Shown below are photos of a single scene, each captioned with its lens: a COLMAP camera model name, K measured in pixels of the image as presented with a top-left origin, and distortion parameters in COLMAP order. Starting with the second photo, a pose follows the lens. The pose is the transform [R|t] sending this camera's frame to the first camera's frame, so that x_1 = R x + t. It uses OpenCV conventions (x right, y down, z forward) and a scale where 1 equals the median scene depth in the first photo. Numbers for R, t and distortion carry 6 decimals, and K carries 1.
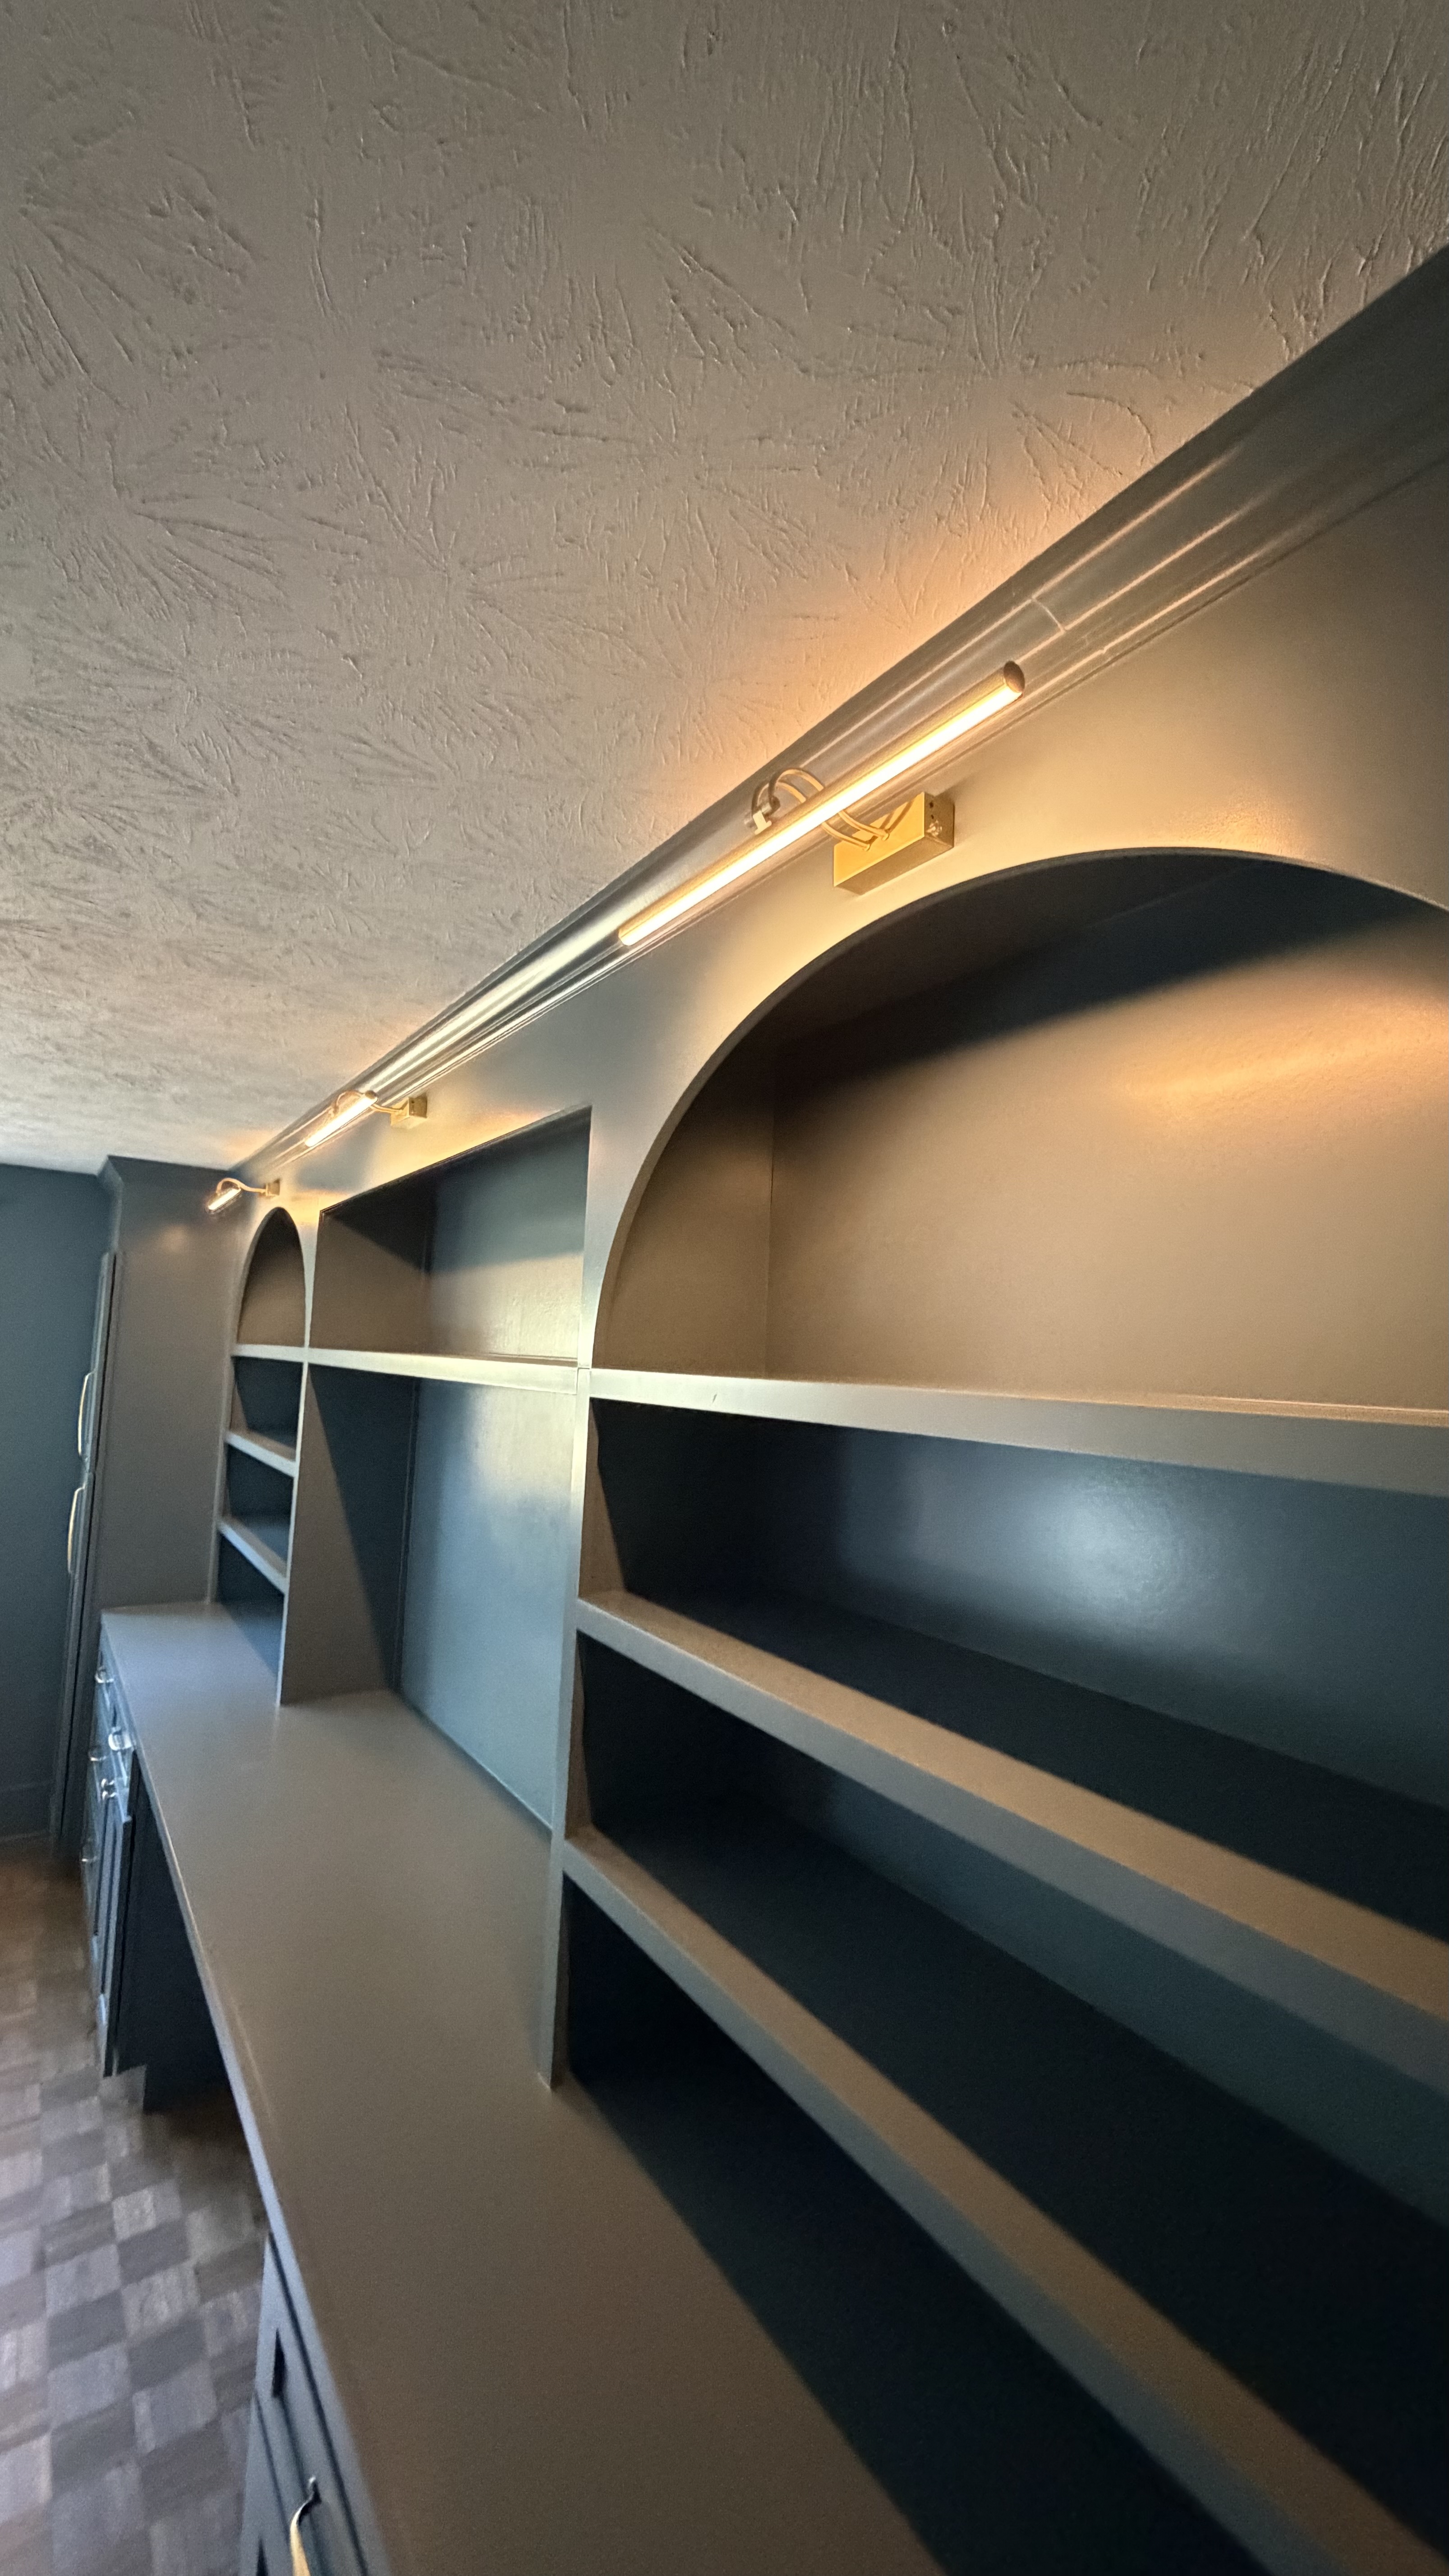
lens RADIAL K [[1025.2, 0, 726.7], [0, 1025.2, 1283.4], [0, 0, 1]] dist [-0.001202, 0.000687]
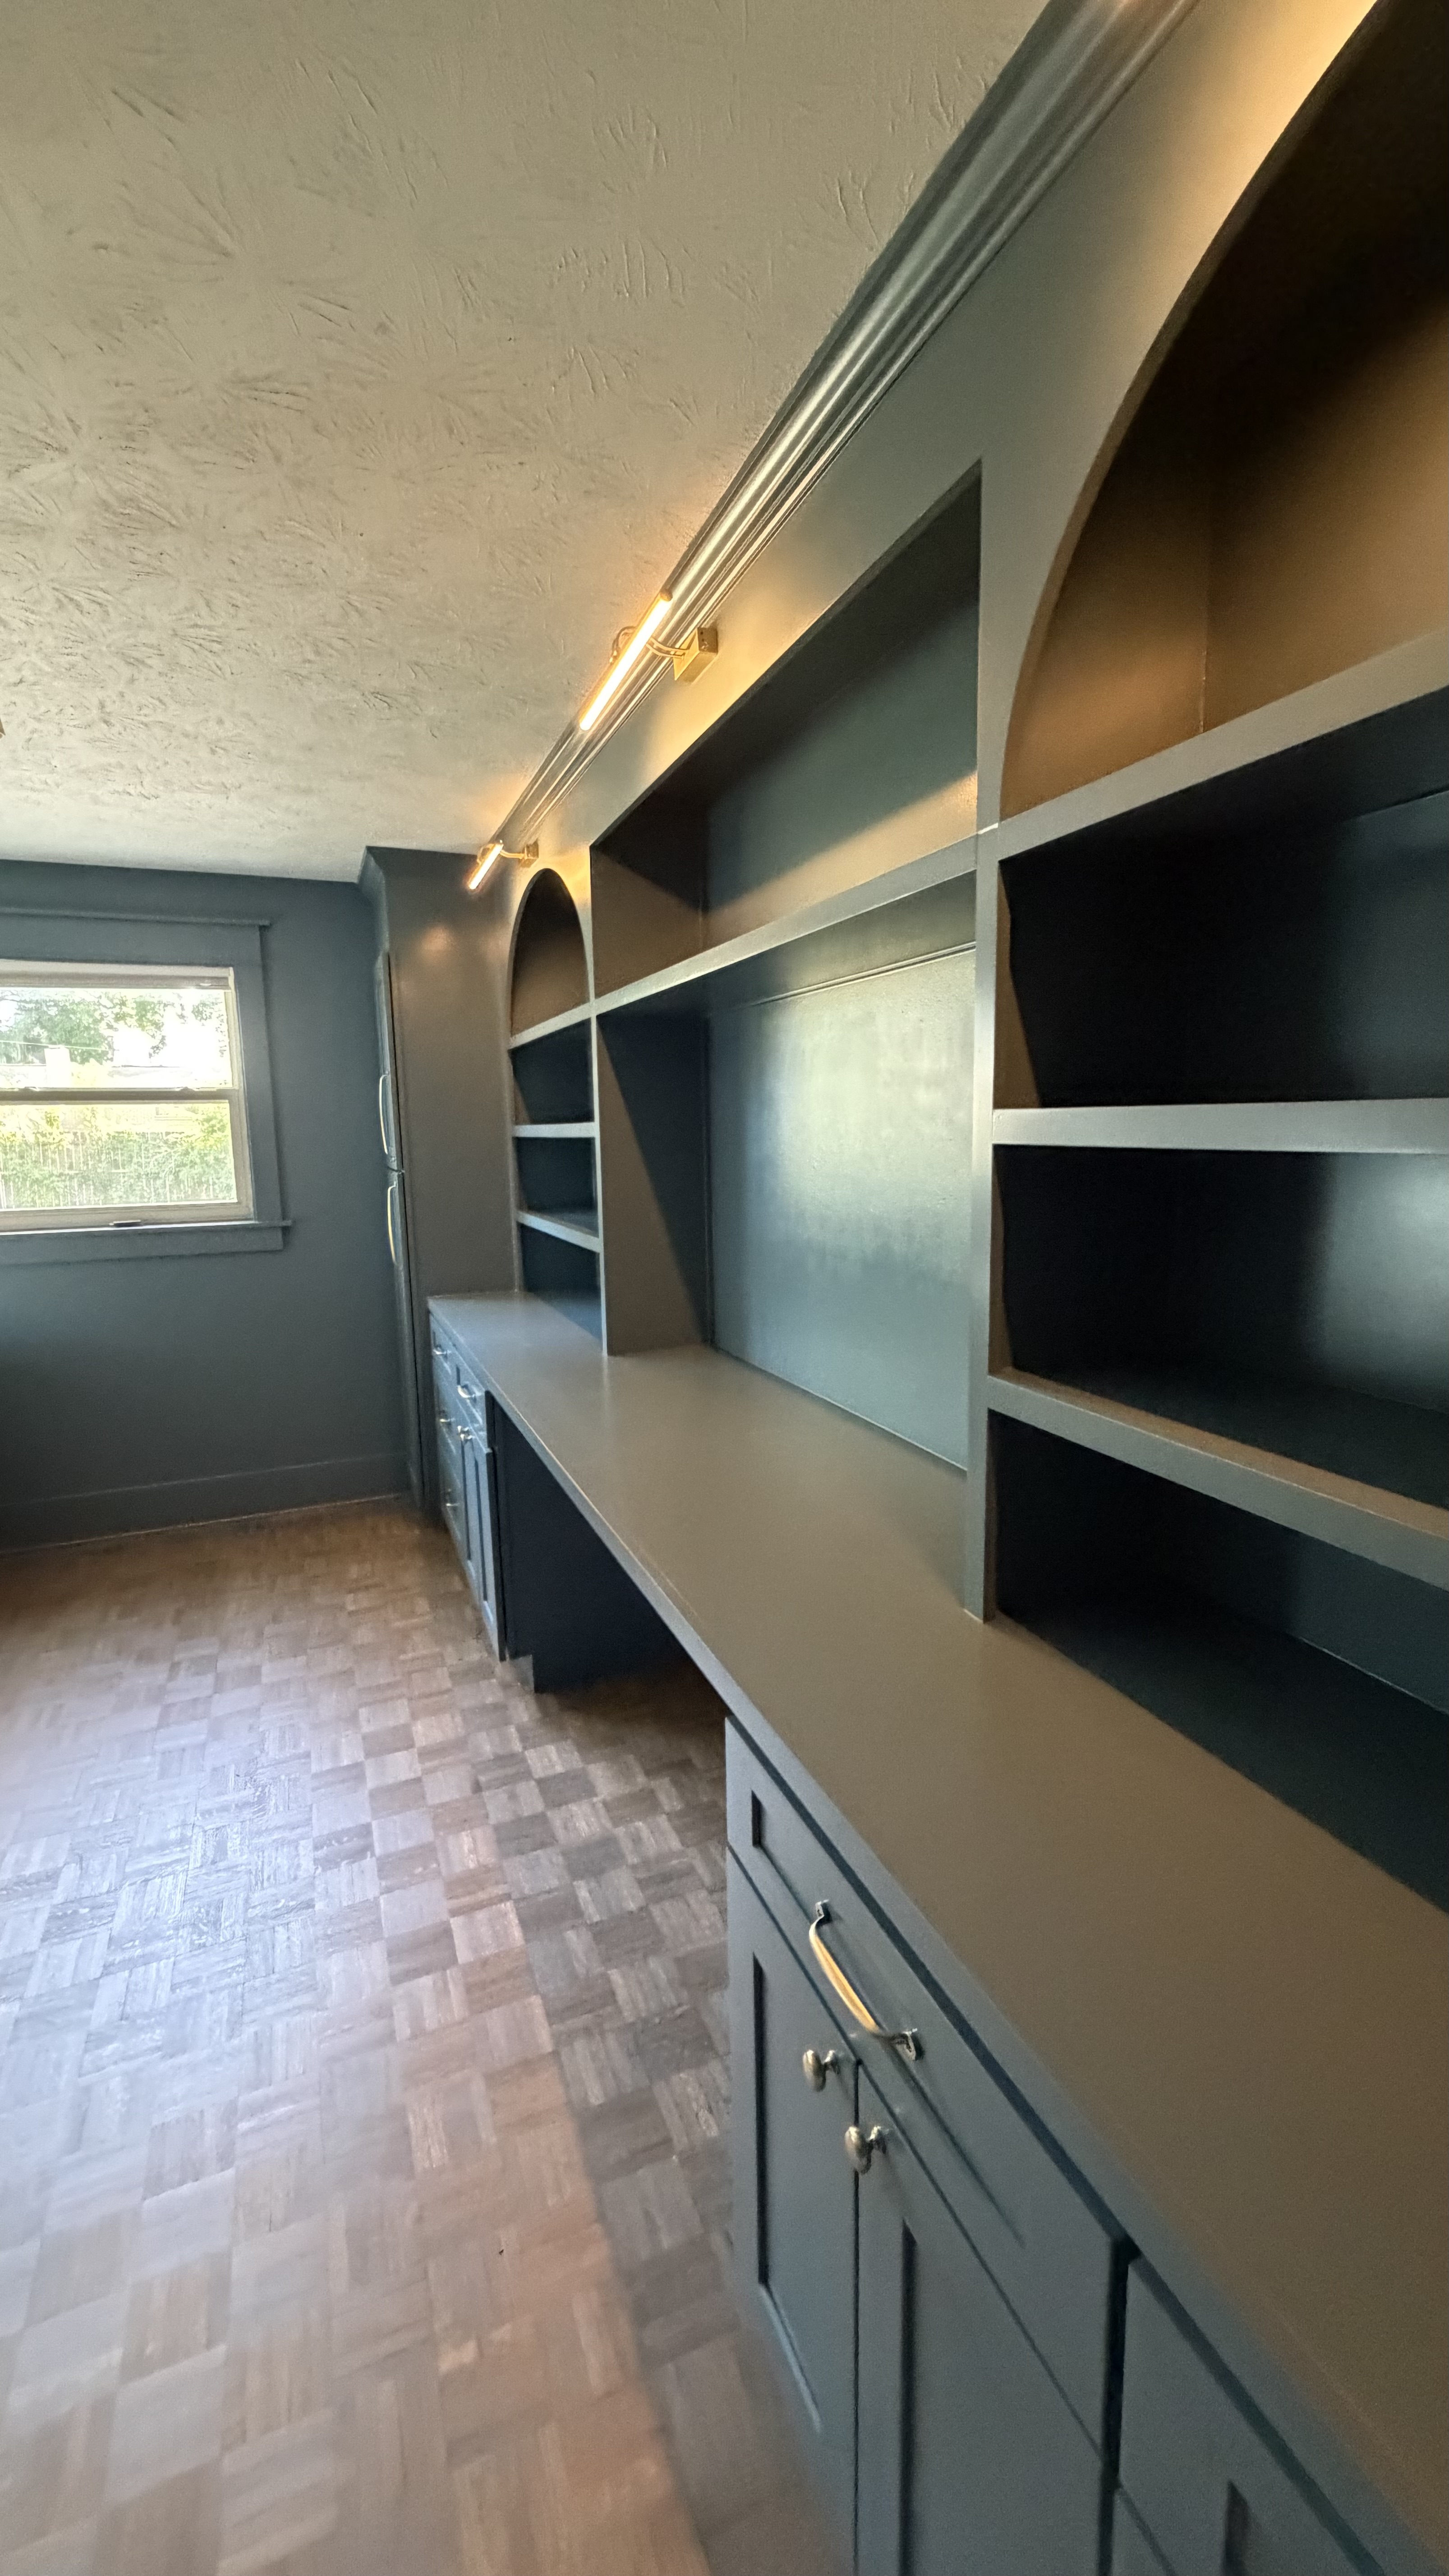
lens RADIAL K [[1025.2, 0, 726.7], [0, 1025.2, 1283.4], [0, 0, 1]] dist [-0.001202, 0.000687]
pose [[0.975833, -0.030927, -0.216317, -0.103432], [0.079267, 0.972605, 0.218532, 0.138752], [0.203632, -0.230397, 0.951552, 0.065924]]
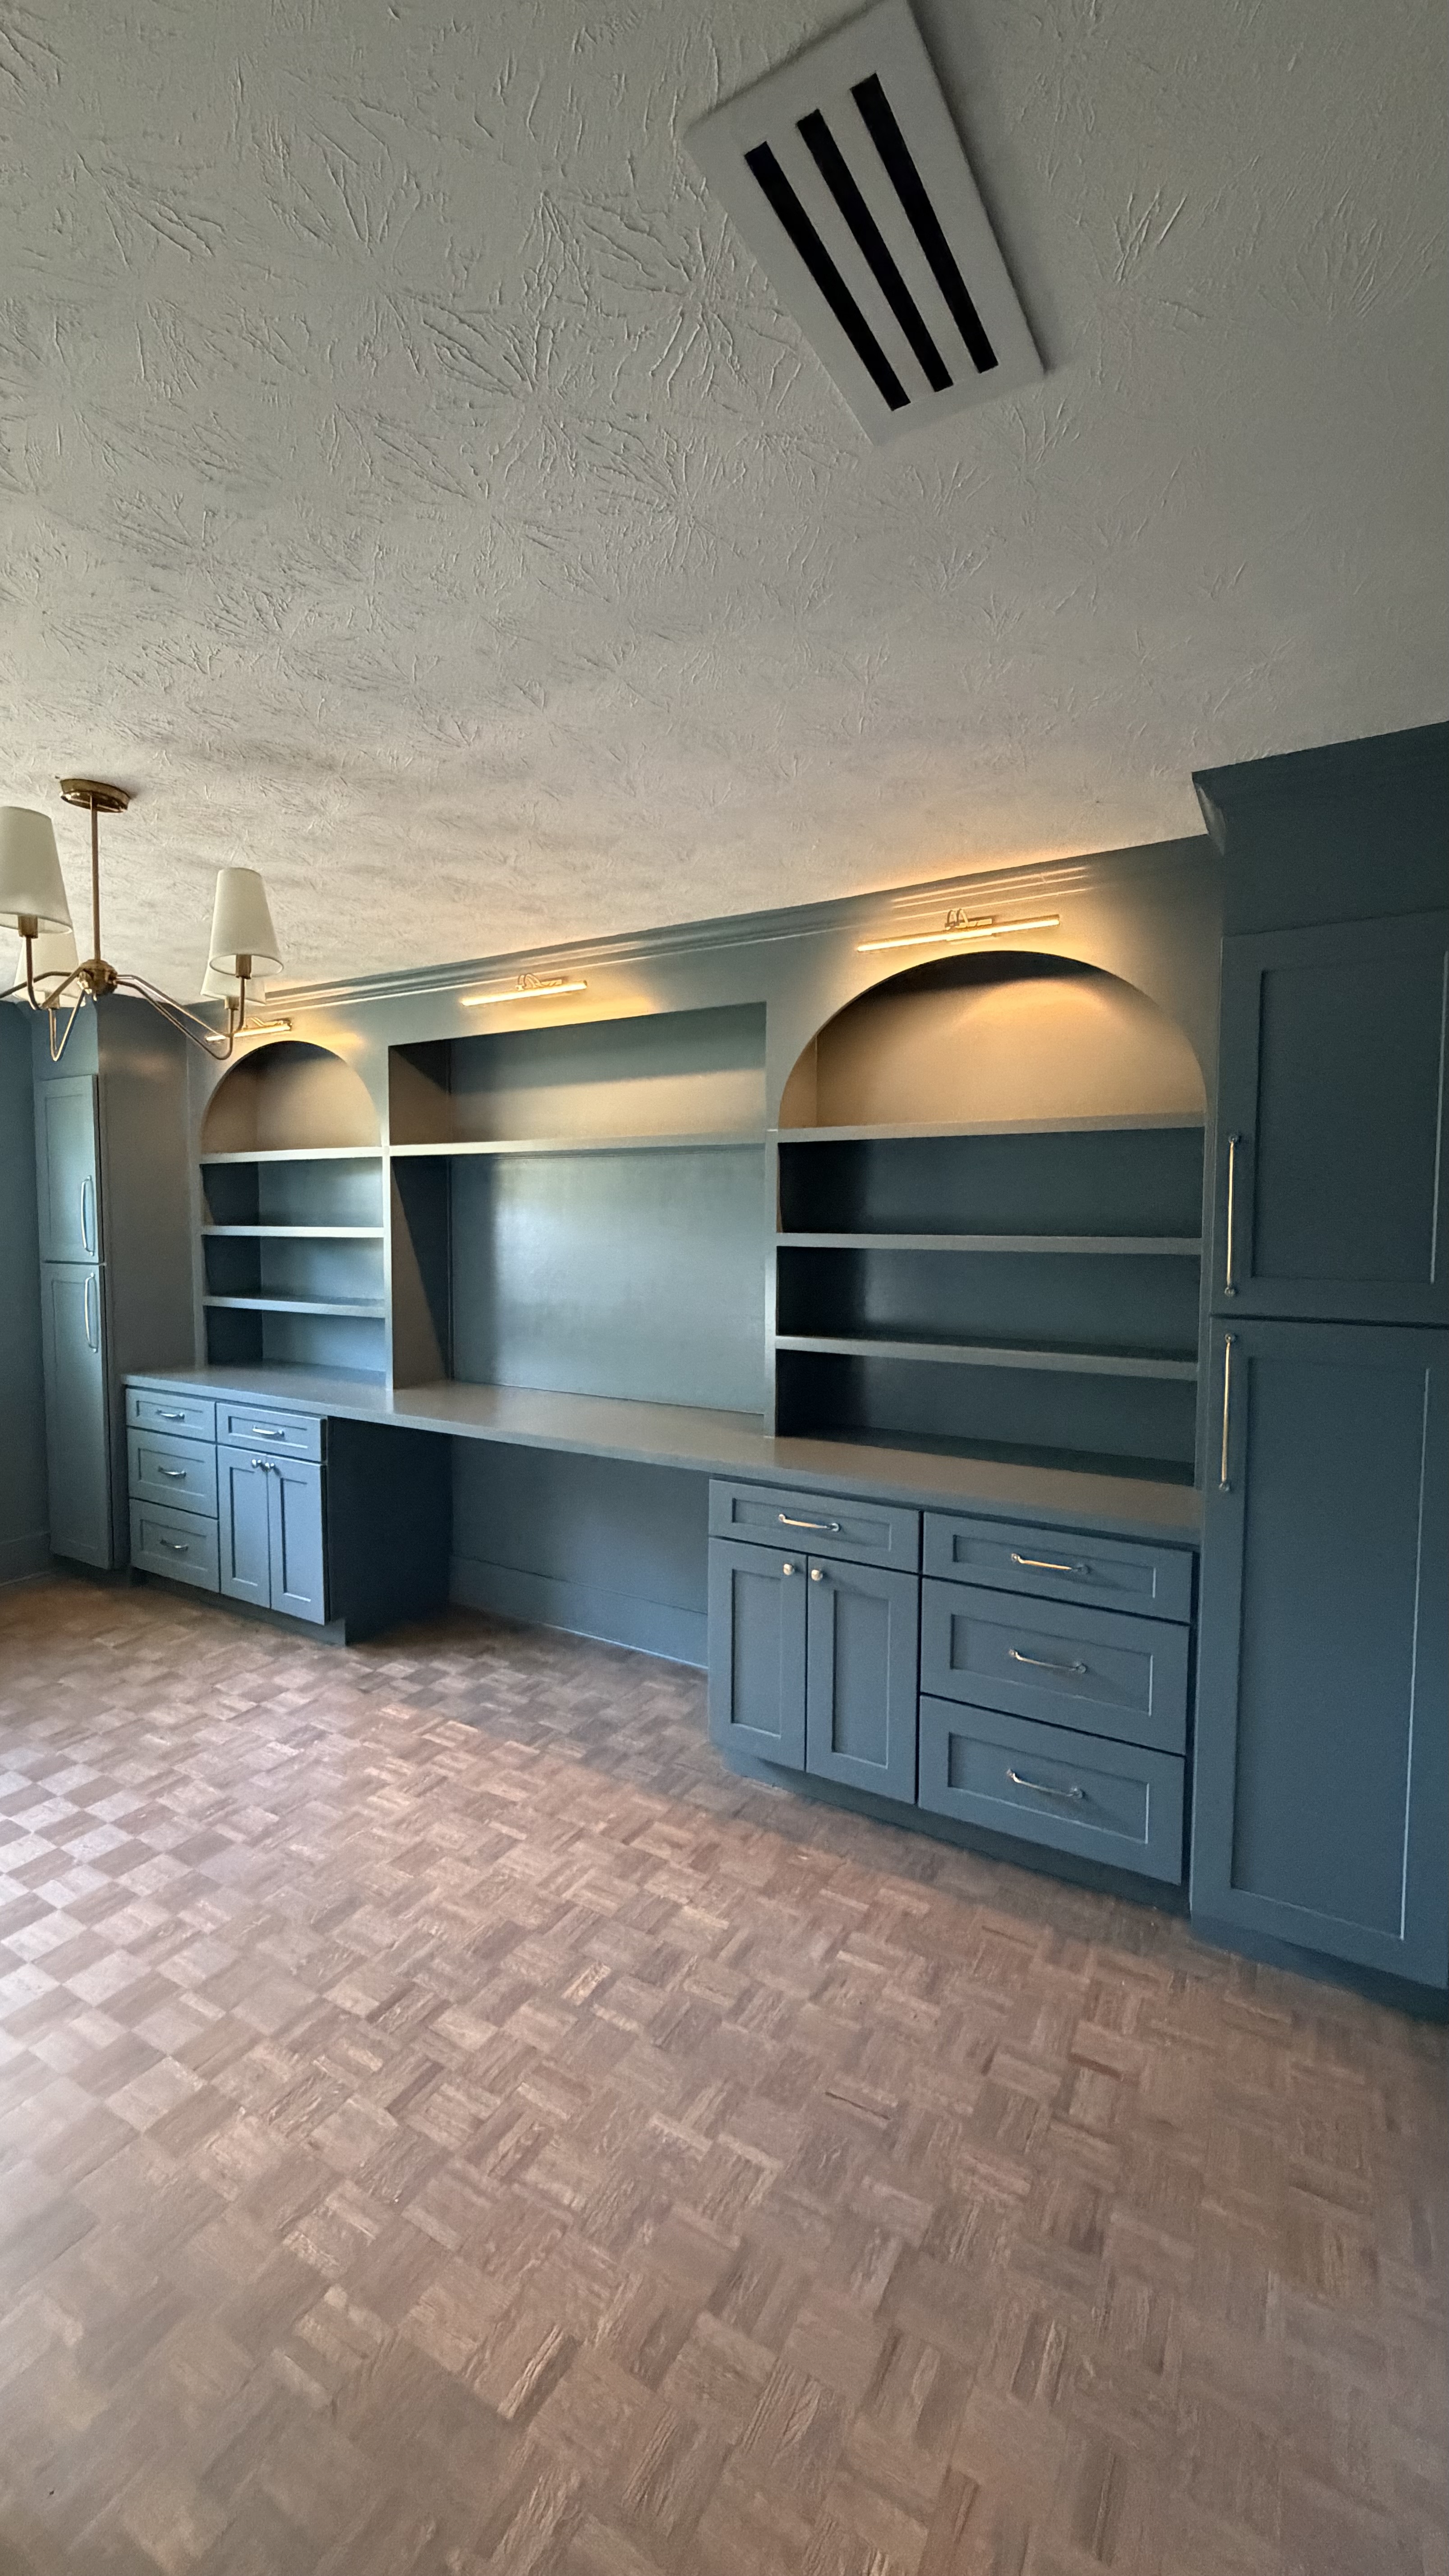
lens RADIAL K [[1025.2, 0, 726.7], [0, 1025.2, 1283.4], [0, 0, 1]] dist [-0.001202, 0.000687]
pose [[0.904349, -0.068527, 0.421256, -0.680773], [0.003417, 0.988157, 0.153411, 0.041203], [-0.426780, -0.137298, 0.893873, -0.554078]]
